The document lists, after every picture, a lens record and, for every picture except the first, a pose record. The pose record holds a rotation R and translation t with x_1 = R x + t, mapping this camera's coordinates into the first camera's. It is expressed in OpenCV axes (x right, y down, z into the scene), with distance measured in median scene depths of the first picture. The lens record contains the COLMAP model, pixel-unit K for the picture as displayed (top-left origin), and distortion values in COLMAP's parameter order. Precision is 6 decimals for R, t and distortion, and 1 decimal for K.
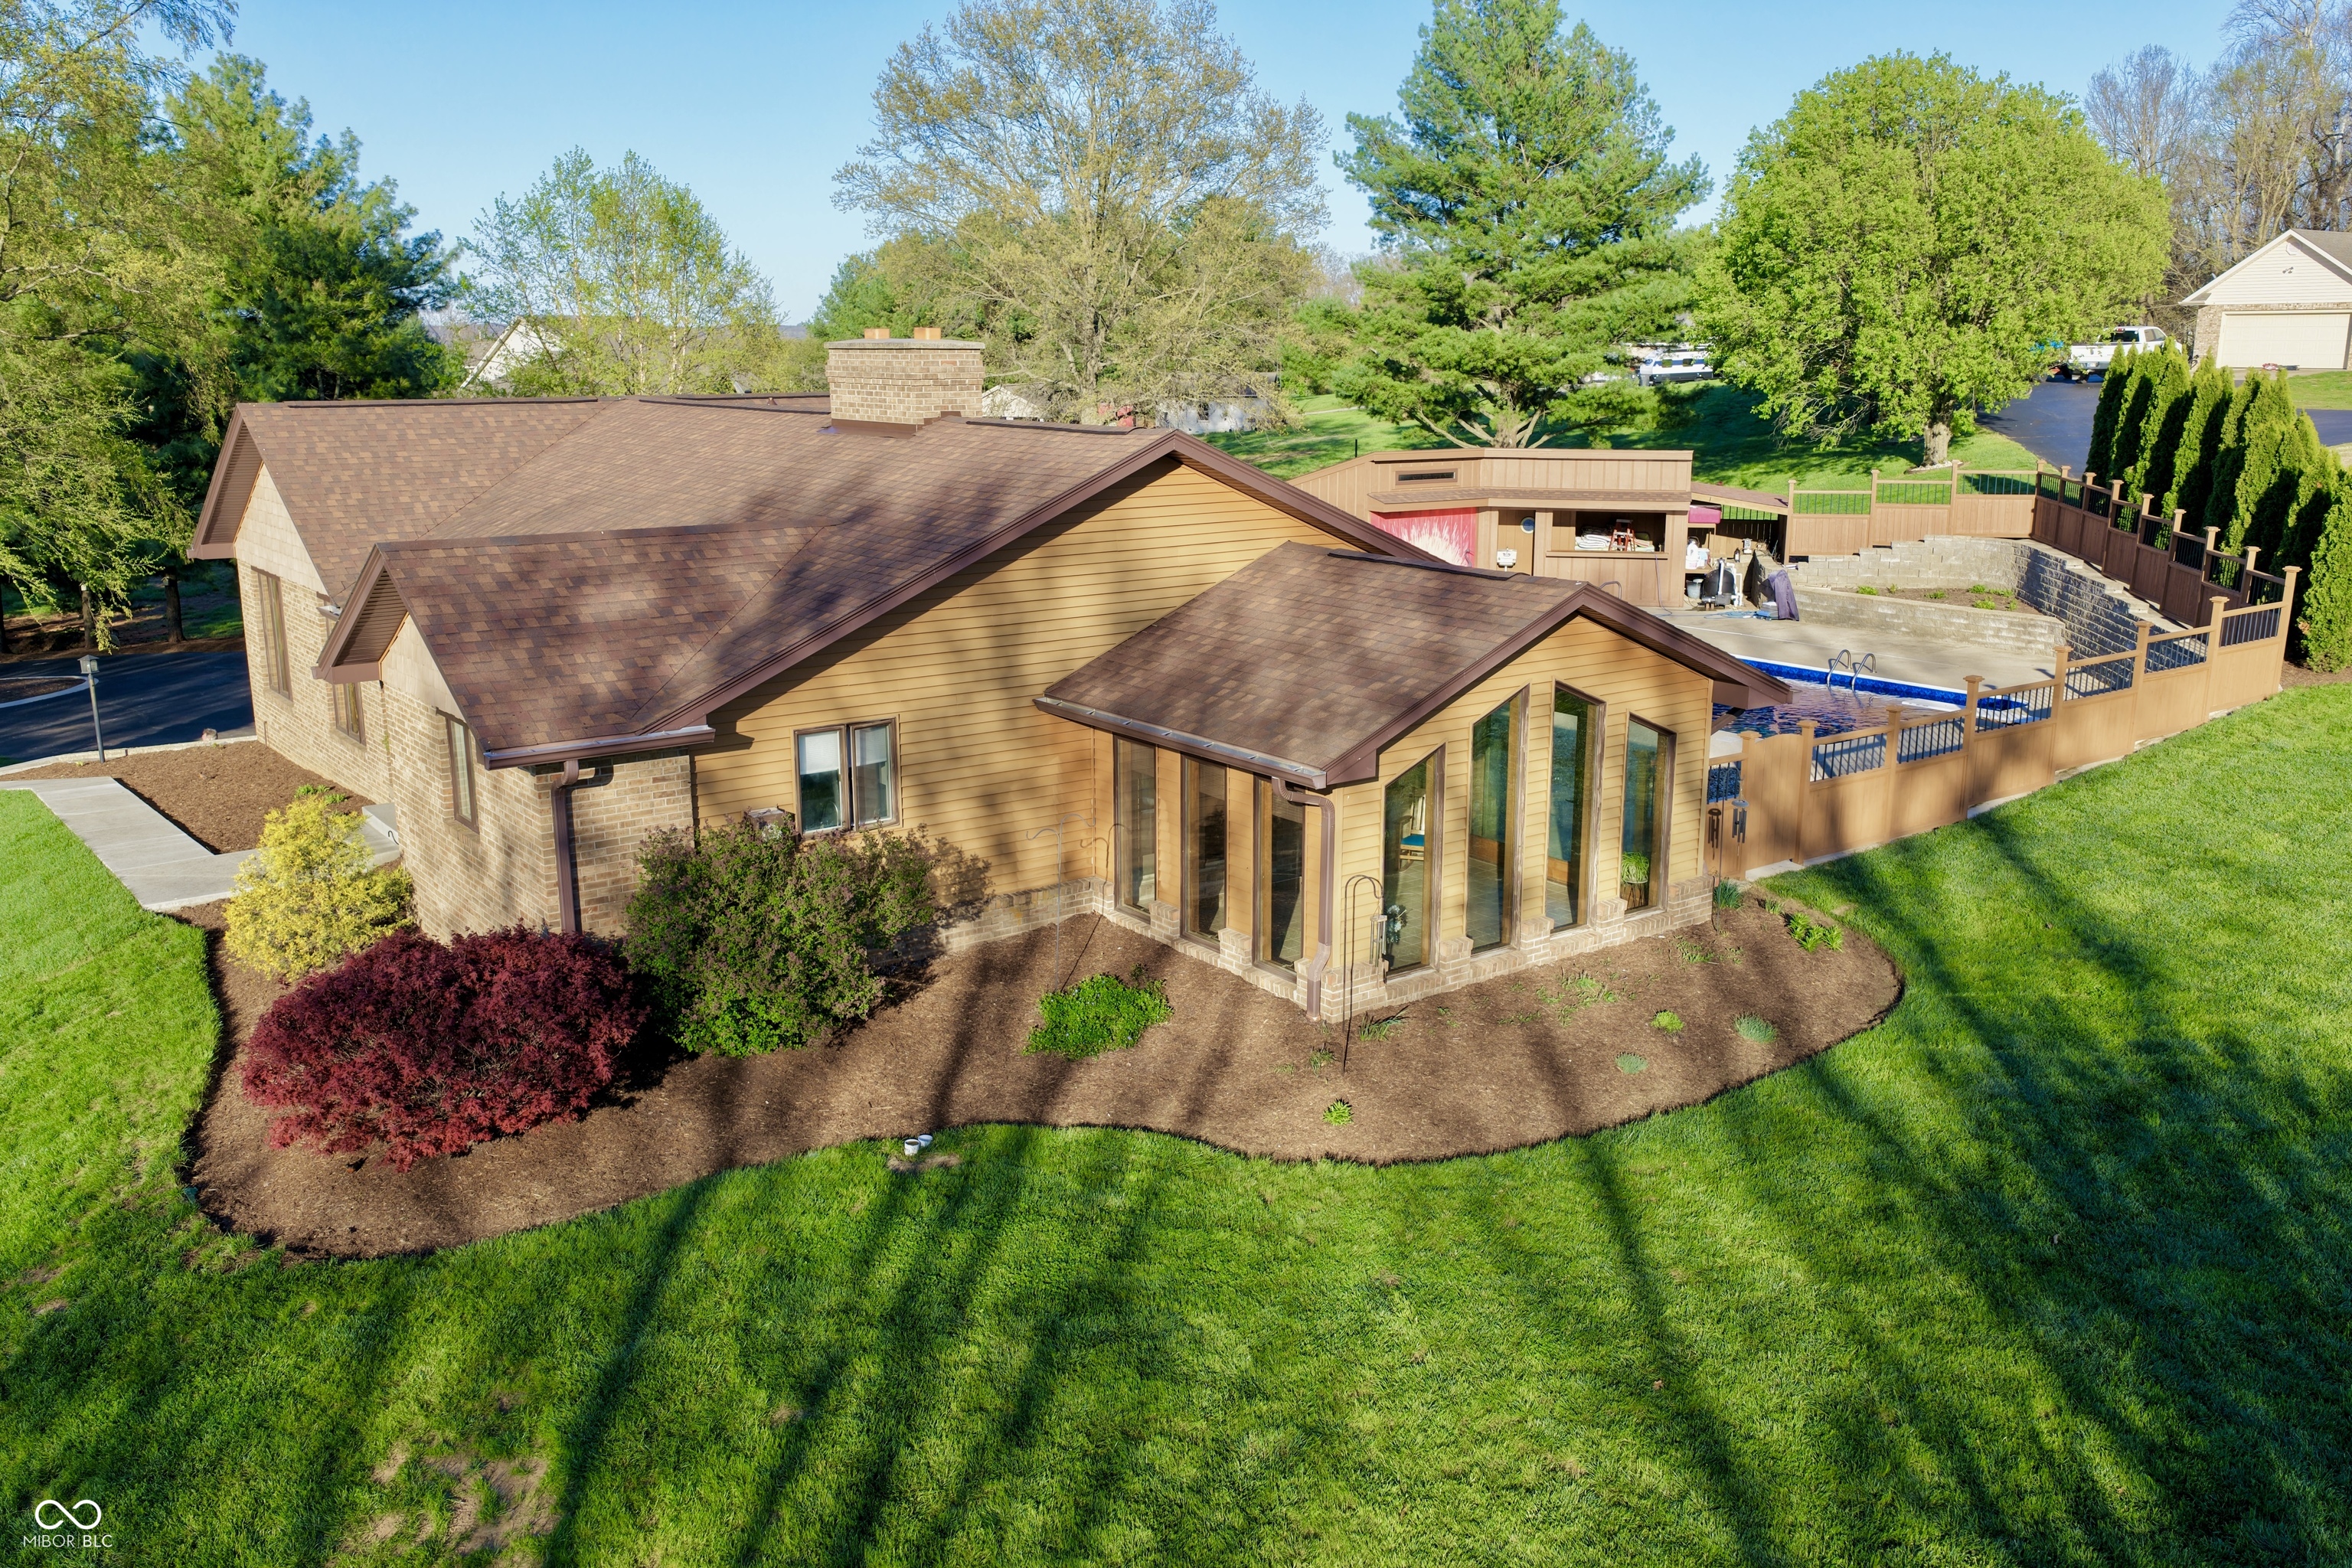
lens RADIAL K [[1856.6, 0, 1179.1], [0, 1856.6, 779.9], [0, 0, 1]] dist [0.011461, -0.012781]
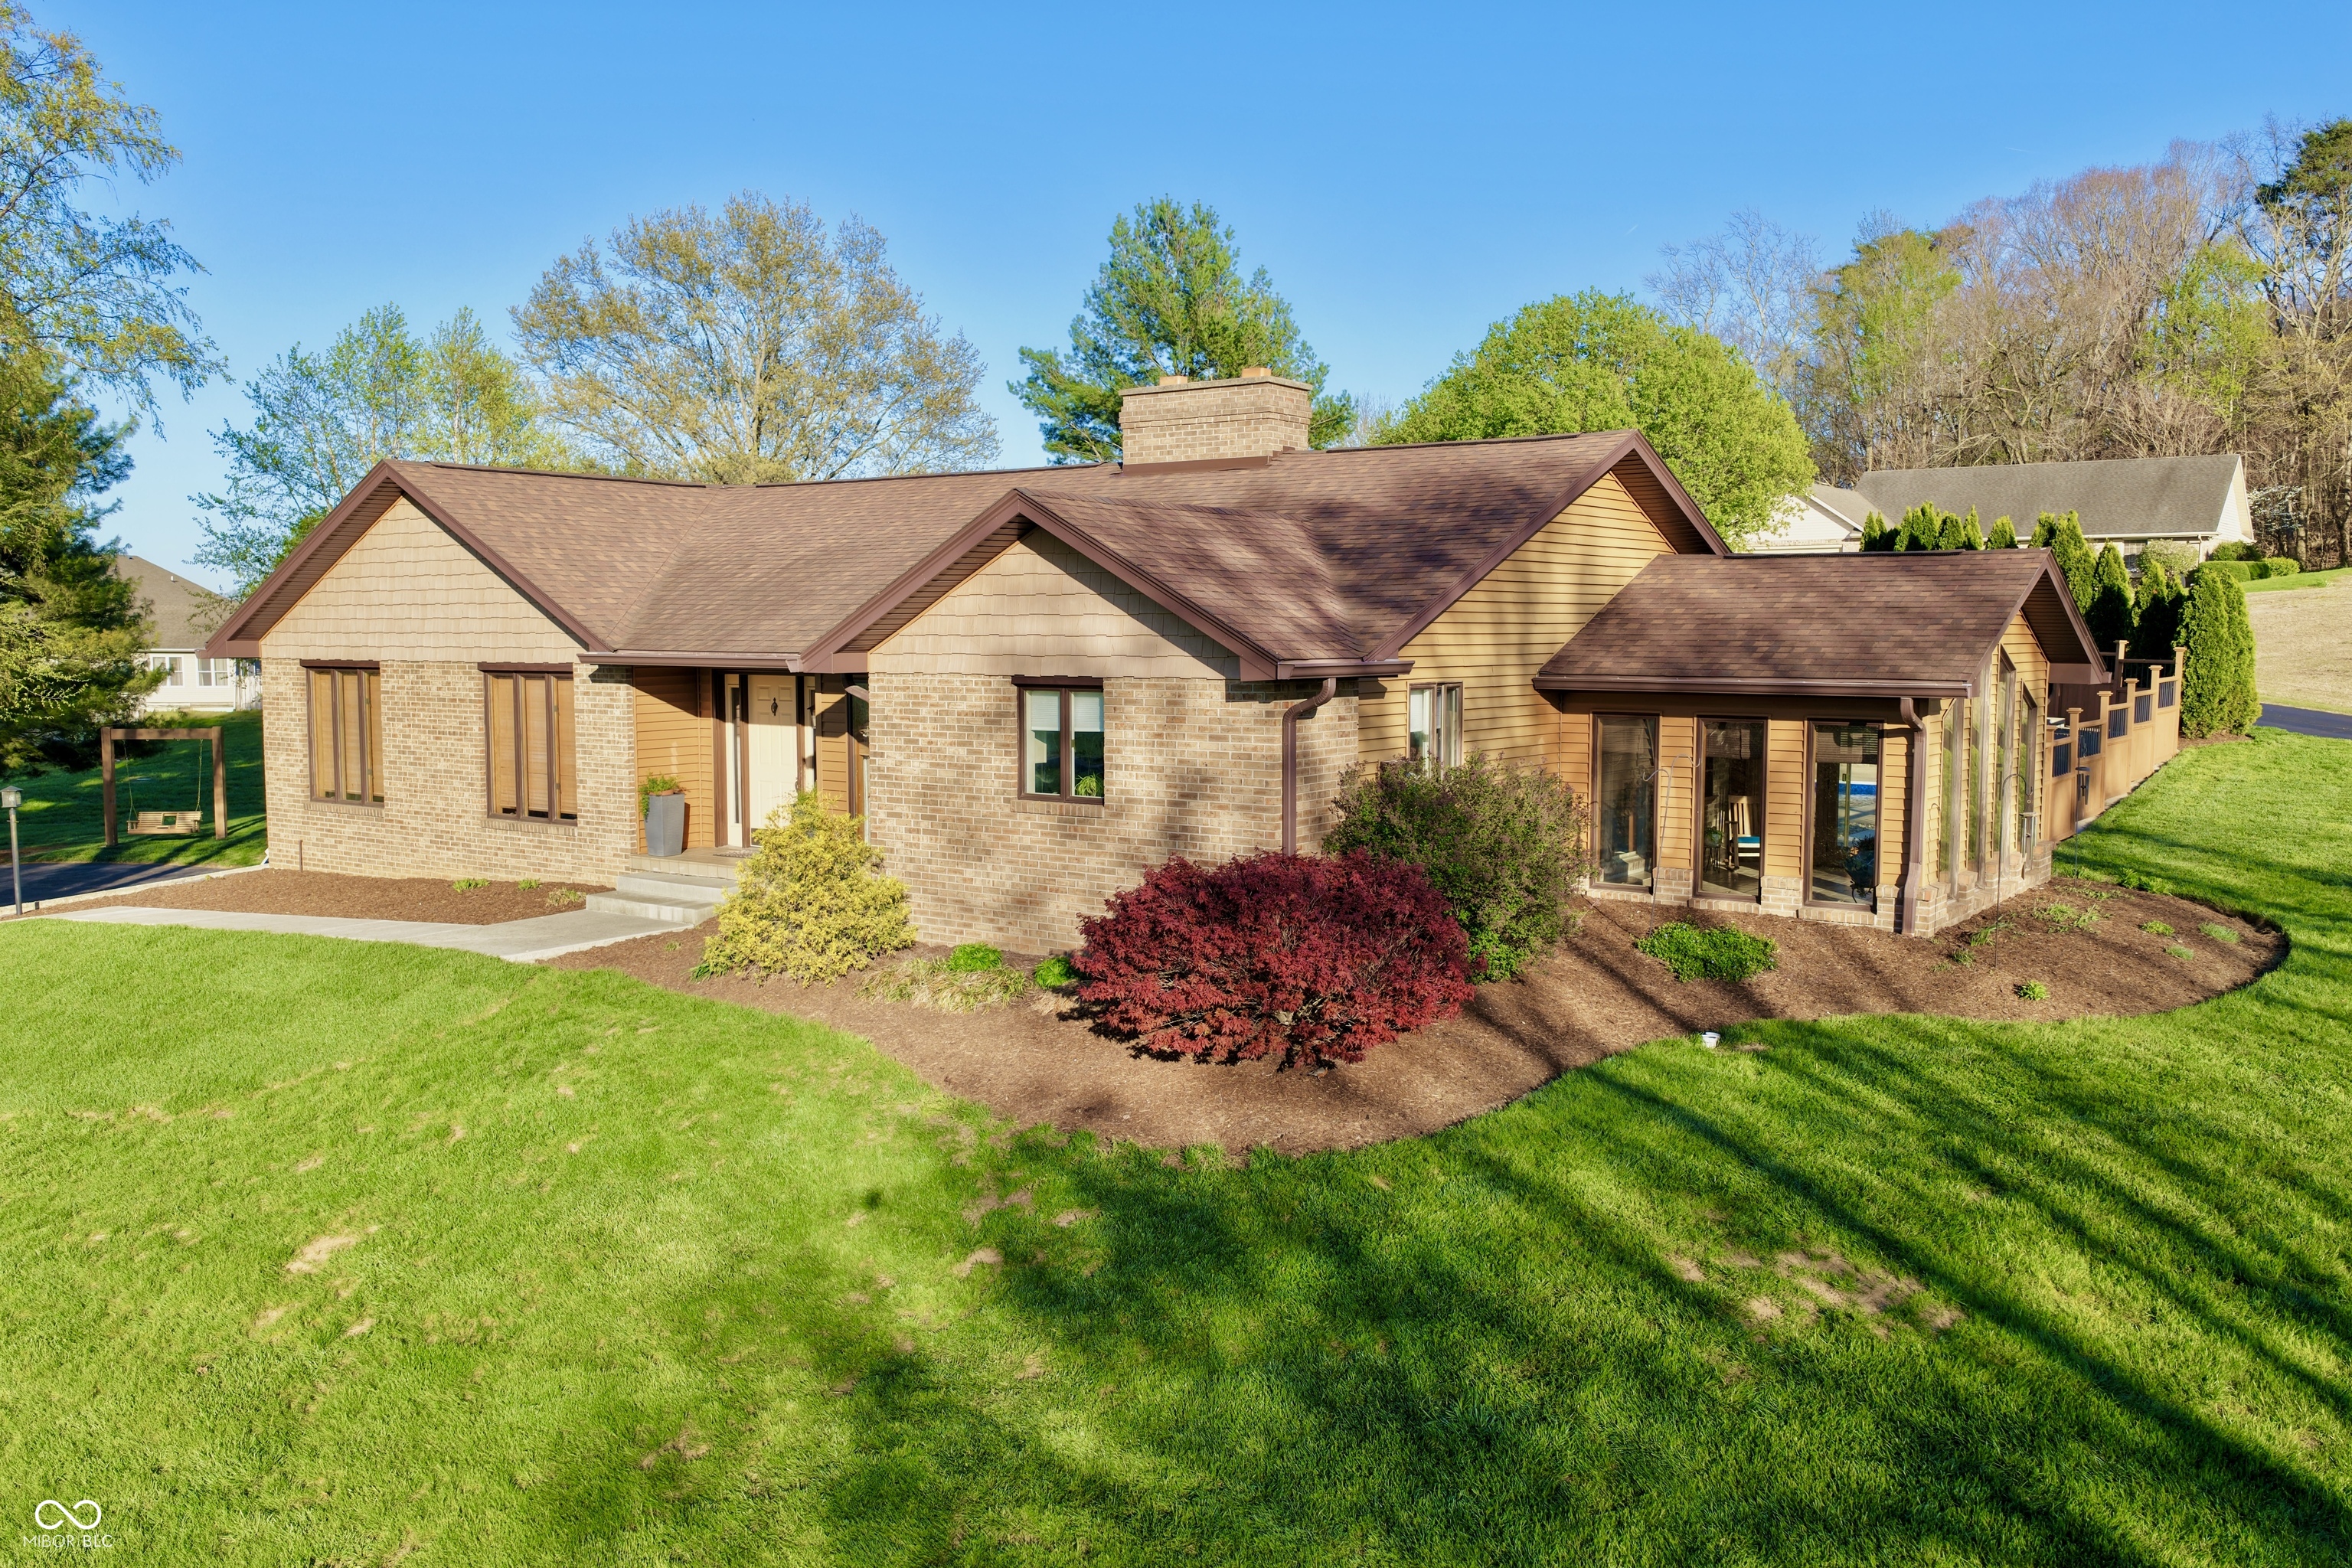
lens RADIAL K [[1856.6, 0, 1181.5], [0, 1856.6, 800.2], [0, 0, 1]] dist [0.011461, -0.012781]
pose [[0.957729, -0.028451, 0.286260, -0.332370], [0.066964, 0.989810, -0.125663, 0.083051], [-0.279768, 0.139520, 0.949876, 0.046962]]
